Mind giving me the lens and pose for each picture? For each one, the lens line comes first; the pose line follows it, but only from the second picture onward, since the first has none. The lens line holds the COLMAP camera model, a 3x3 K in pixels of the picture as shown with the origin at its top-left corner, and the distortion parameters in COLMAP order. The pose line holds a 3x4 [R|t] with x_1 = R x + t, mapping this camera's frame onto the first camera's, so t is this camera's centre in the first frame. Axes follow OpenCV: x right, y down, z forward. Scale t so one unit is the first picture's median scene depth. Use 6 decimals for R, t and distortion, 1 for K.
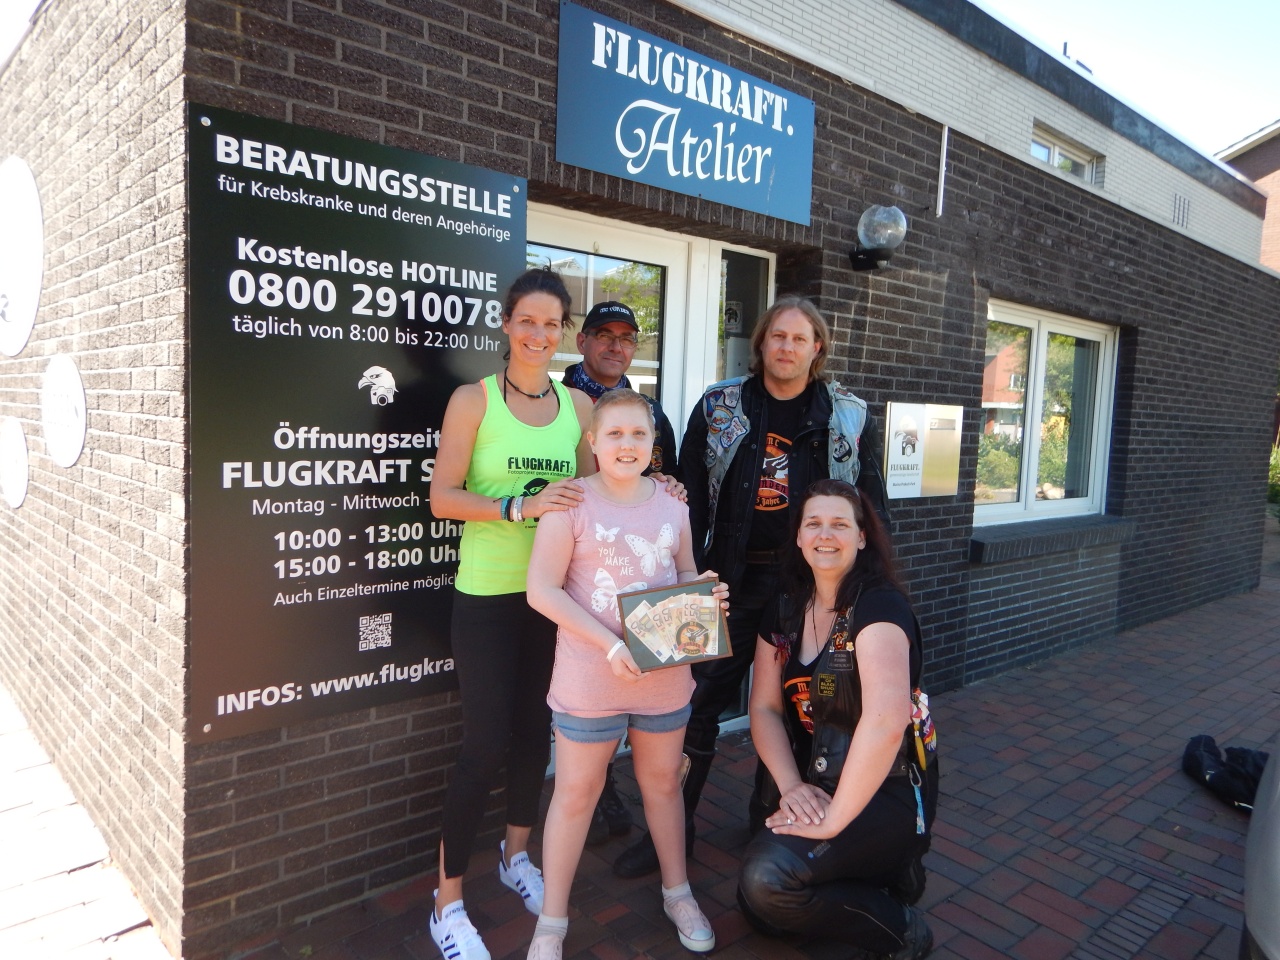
lens RADIAL K [[916.7, 0, 643.8], [0, 916.7, 484.2], [0, 0, 1]] dist [-0.010080, 0.001073]
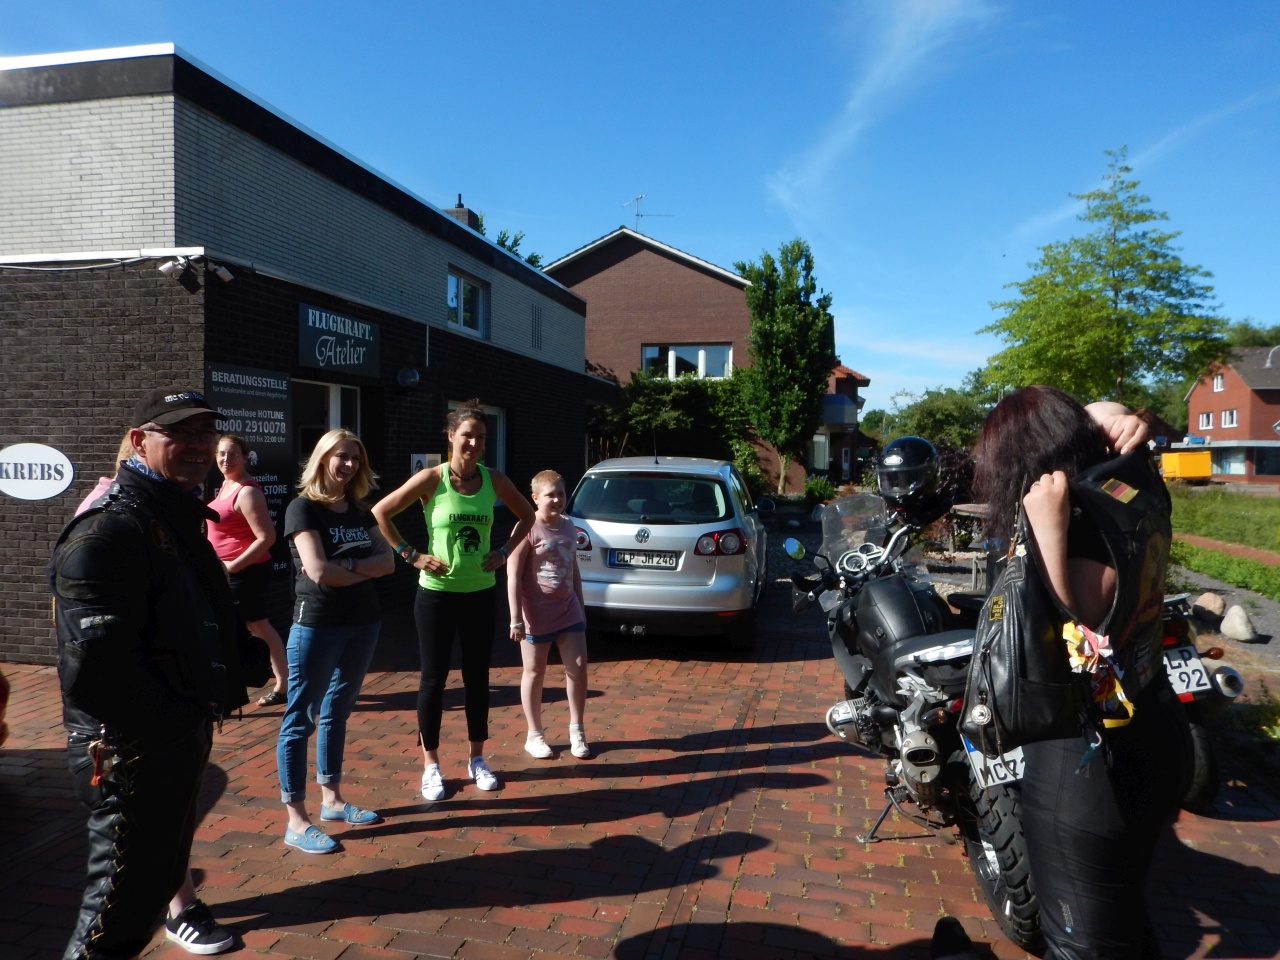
lens RADIAL K [[911.4, 0, 640.0], [0, 911.4, 480.0], [0, 0, 1]] dist [-0.006940, 0.004590]
pose [[0.813286, -0.045415, 0.580089, -0.865944], [0.066805, 0.997645, -0.015555, 0.066498], [-0.578017, 0.051403, 0.814404, -1.685617]]
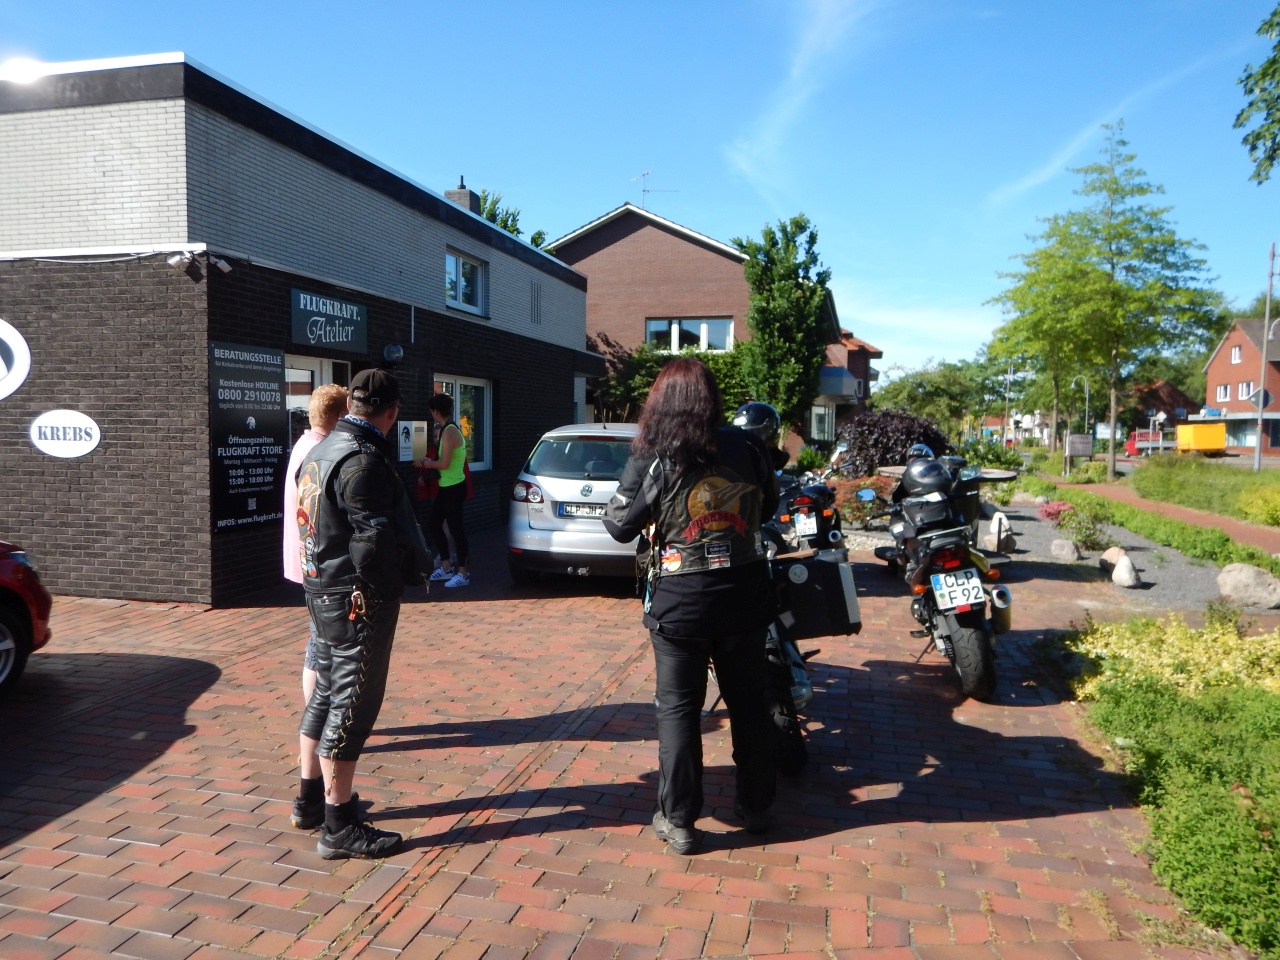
lens RADIAL K [[911.4, 0, 642.1], [0, 911.4, 480.0], [0, 0, 1]] dist [0.009008, -0.010213]
pose [[0.827934, -0.061020, 0.557496, -0.887034], [0.065043, 0.997803, 0.012618, 0.126207], [-0.557041, 0.025814, 0.830083, -2.181432]]
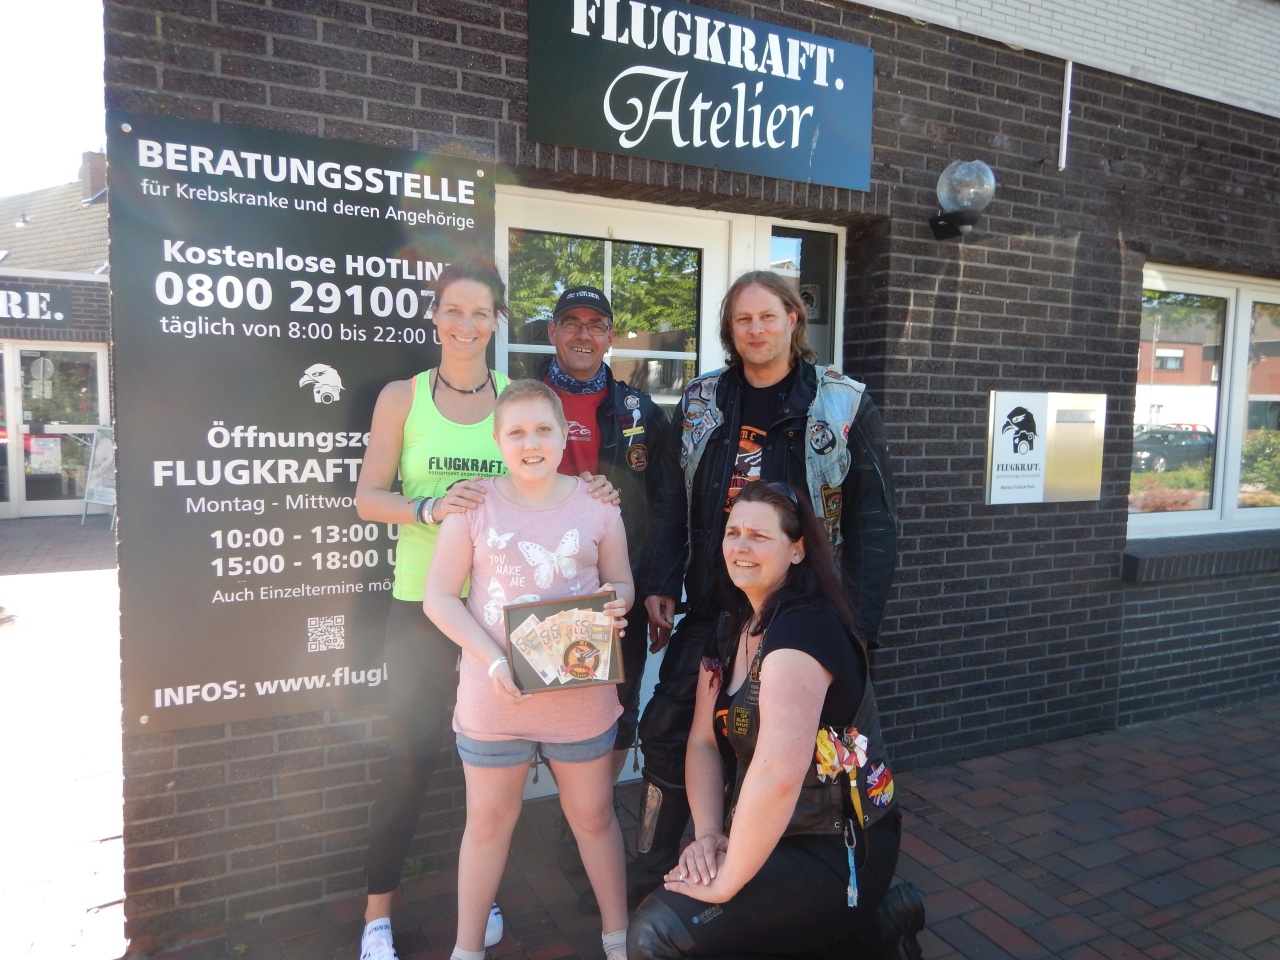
lens RADIAL K [[912.8, 0, 642.2], [0, 912.8, 480.7], [0, 0, 1]] dist [0.000389, 0.006159]
pose [[0.962828, 0.003777, -0.270089, 0.294520], [-0.005164, 0.999977, -0.004423, -0.000396], [0.270066, 0.005654, 0.962825, 0.142928]]
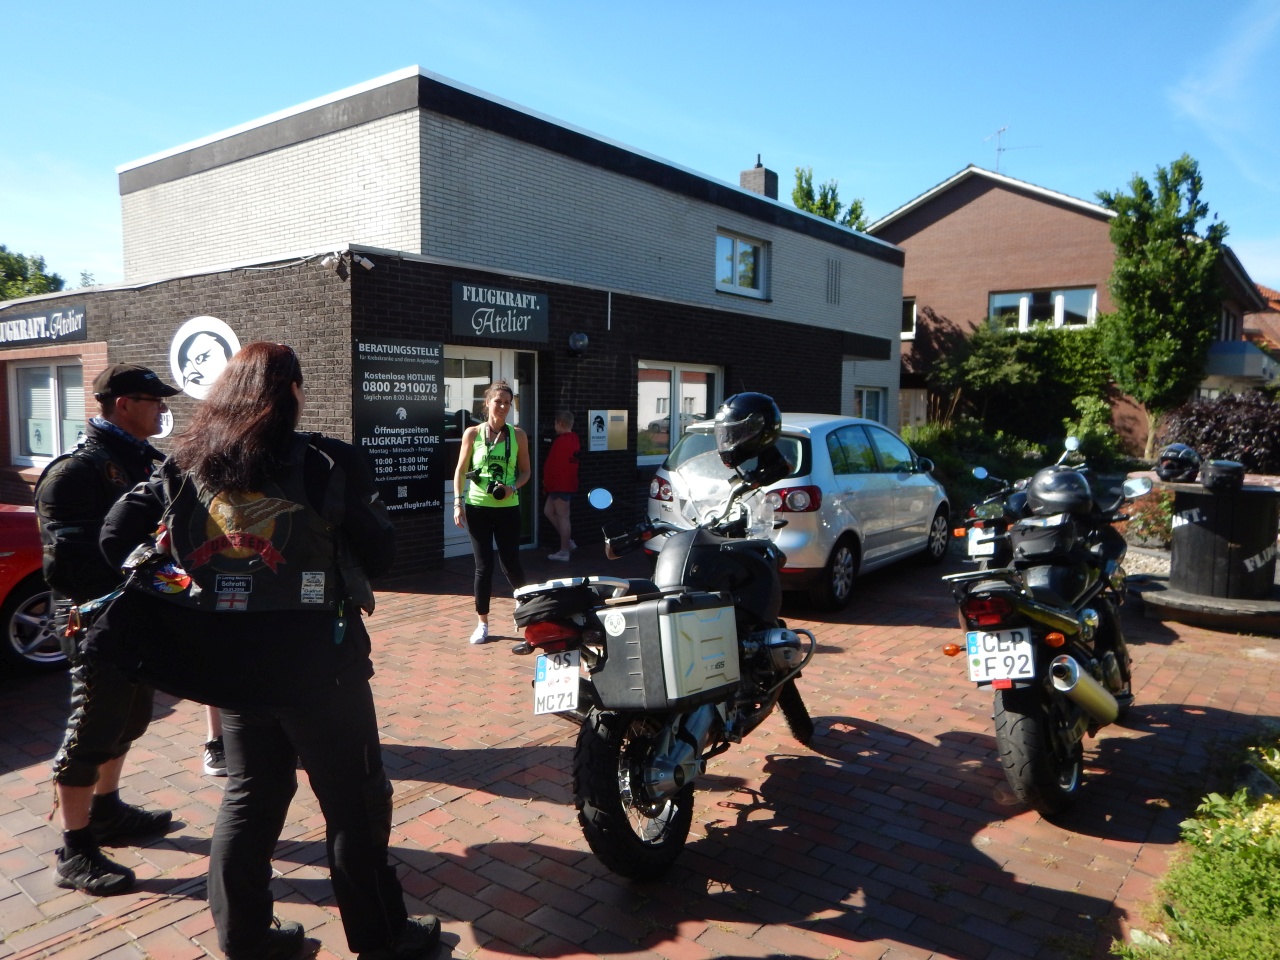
lens RADIAL K [[916.7, 0, 643.8], [0, 916.7, 484.2], [0, 0, 1]] dist [-0.010080, 0.001073]
pose [[0.983870, -0.040667, 0.174201, -0.024481], [0.039330, 0.999164, 0.011122, 0.131231], [-0.174508, -0.004092, 0.984647, -2.201413]]
